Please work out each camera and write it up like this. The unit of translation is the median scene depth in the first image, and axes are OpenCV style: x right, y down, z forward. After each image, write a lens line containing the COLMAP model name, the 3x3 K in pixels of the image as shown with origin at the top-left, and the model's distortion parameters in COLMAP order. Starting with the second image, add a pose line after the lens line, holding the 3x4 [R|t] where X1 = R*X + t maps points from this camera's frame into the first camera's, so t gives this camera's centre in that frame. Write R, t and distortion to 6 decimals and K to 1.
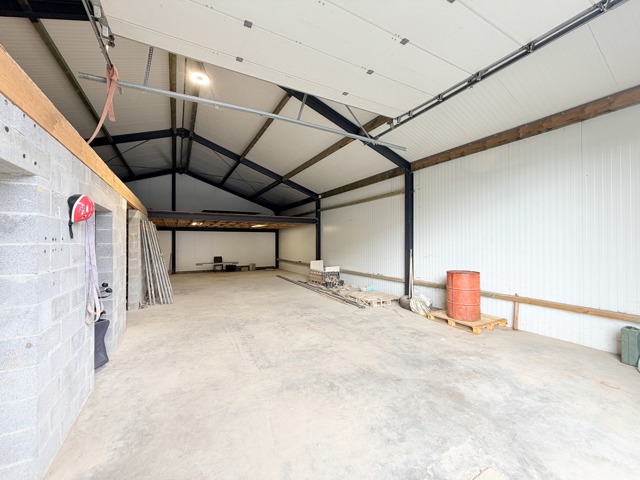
lens RADIAL K [[255.9, 0, 319.4], [0, 255.9, 241.8], [0, 0, 1]] dist [0.002466, 0.000063]
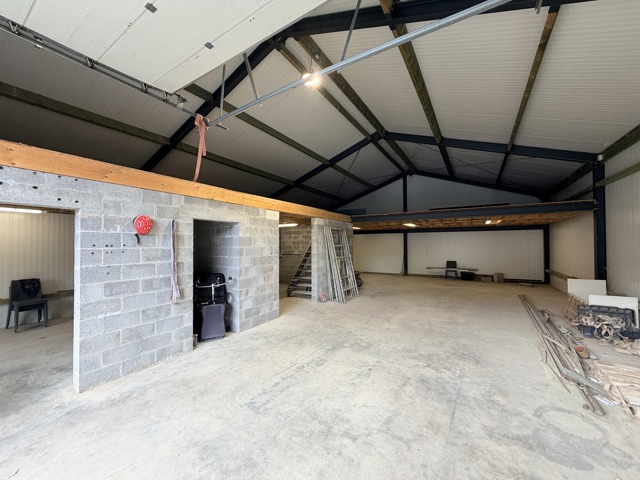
lens RADIAL K [[255.9, 0, 317.8], [0, 255.9, 241.6], [0, 0, 1]] dist [0.002466, 0.000063]
pose [[0.485474, -0.007406, -0.874220, 0.352566], [0.003303, 0.999973, -0.006637, -0.007870], [0.874245, 0.000334, 0.485485, 0.479141]]
